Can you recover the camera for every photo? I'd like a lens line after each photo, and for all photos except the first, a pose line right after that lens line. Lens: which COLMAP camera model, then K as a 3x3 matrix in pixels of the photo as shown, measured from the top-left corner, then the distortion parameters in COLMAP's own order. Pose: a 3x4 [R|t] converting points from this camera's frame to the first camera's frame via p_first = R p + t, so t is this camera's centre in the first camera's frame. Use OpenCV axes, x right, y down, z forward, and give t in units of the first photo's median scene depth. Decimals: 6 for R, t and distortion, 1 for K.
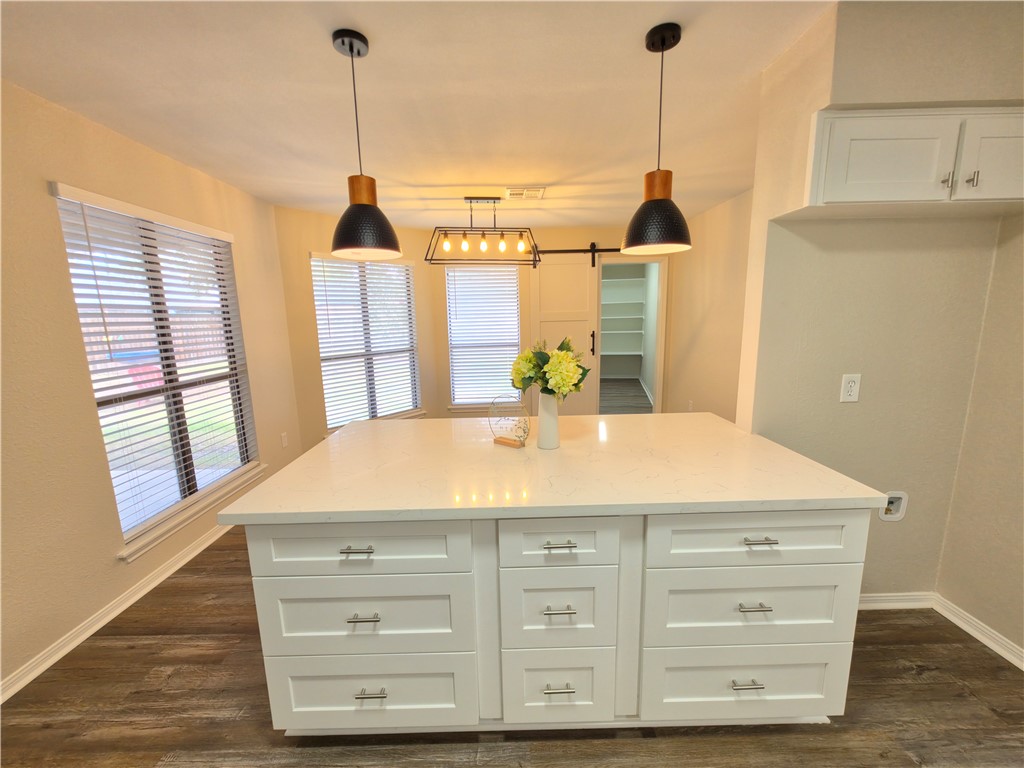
lens RADIAL K [[408.5, 0, 509.4], [0, 408.5, 385.3], [0, 0, 1]] dist [-0.004885, -0.000325]
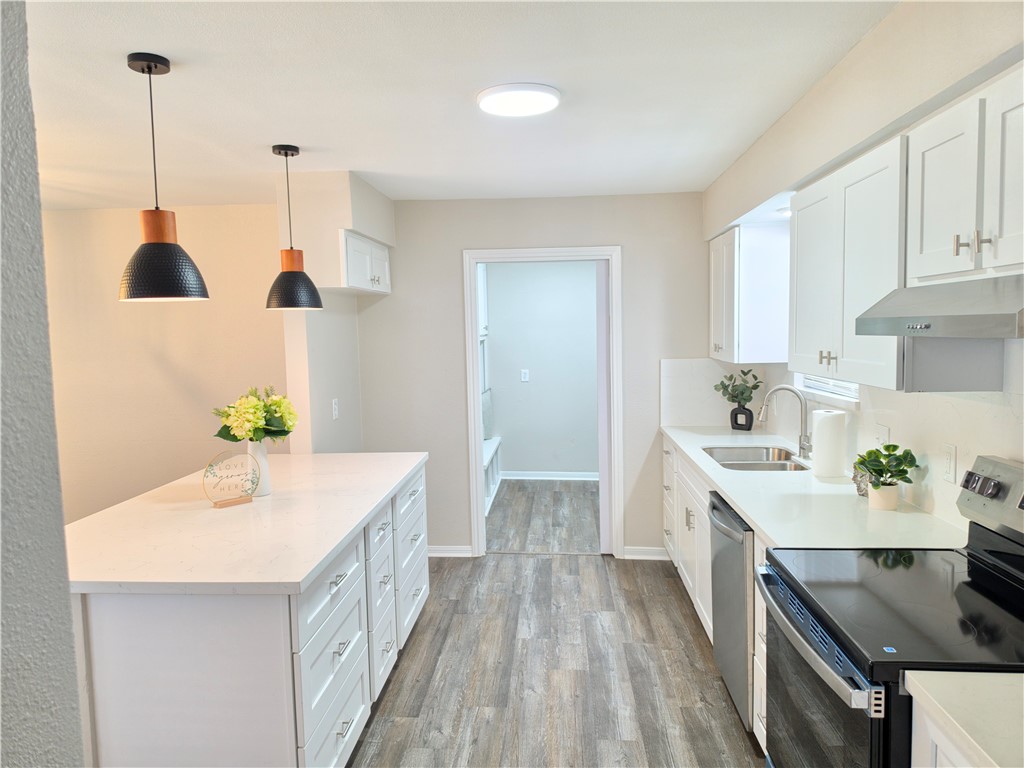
lens RADIAL K [[702.0, 0, 507.2], [0, 702.0, 380.8], [0, 0, 1]] dist [0.049670, -0.063565]
pose [[0.075691, -0.046615, 0.996041, -1.783977], [0.193478, 0.980609, 0.031190, -0.061820], [-0.978181, 0.190351, 0.083242, 0.252035]]
